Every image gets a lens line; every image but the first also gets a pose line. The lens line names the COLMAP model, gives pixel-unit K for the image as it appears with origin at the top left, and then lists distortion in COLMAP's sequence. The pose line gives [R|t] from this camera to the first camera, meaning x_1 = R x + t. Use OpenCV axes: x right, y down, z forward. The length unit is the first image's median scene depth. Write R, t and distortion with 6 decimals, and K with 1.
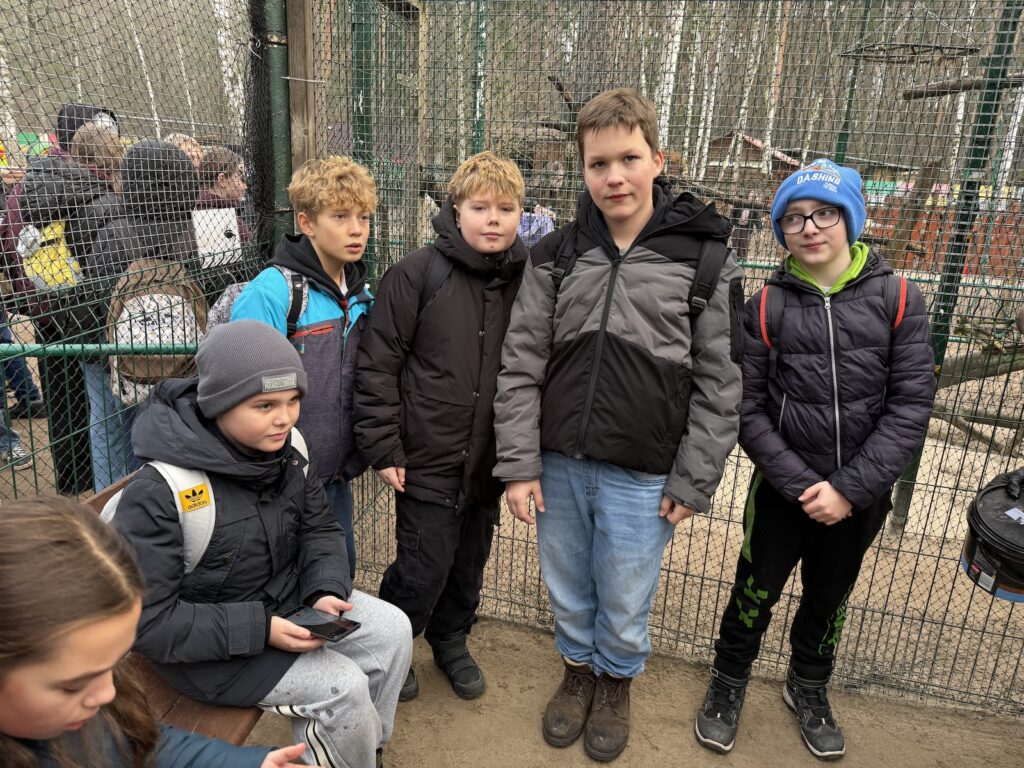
lens RADIAL K [[708.1, 0, 512.0], [0, 708.1, 384.0], [0, 0, 1]] dist [-0.001162, 0.000395]
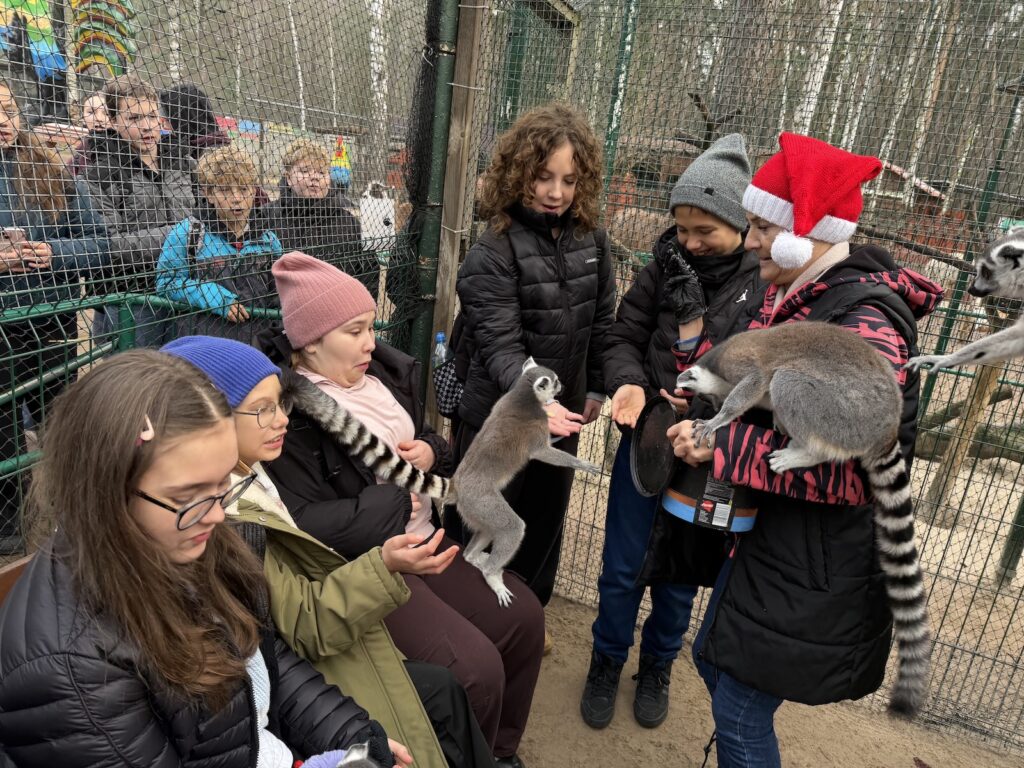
lens RADIAL K [[724.1, 0, 512.1], [0, 724.1, 399.0], [0, 0, 1]] dist [0.033704, -0.026117]
pose [[0.985767, 0.112597, -0.124842, -0.027704], [-0.111948, 0.993639, 0.012221, 0.027357], [0.125424, 0.001929, 0.992101, -0.103552]]
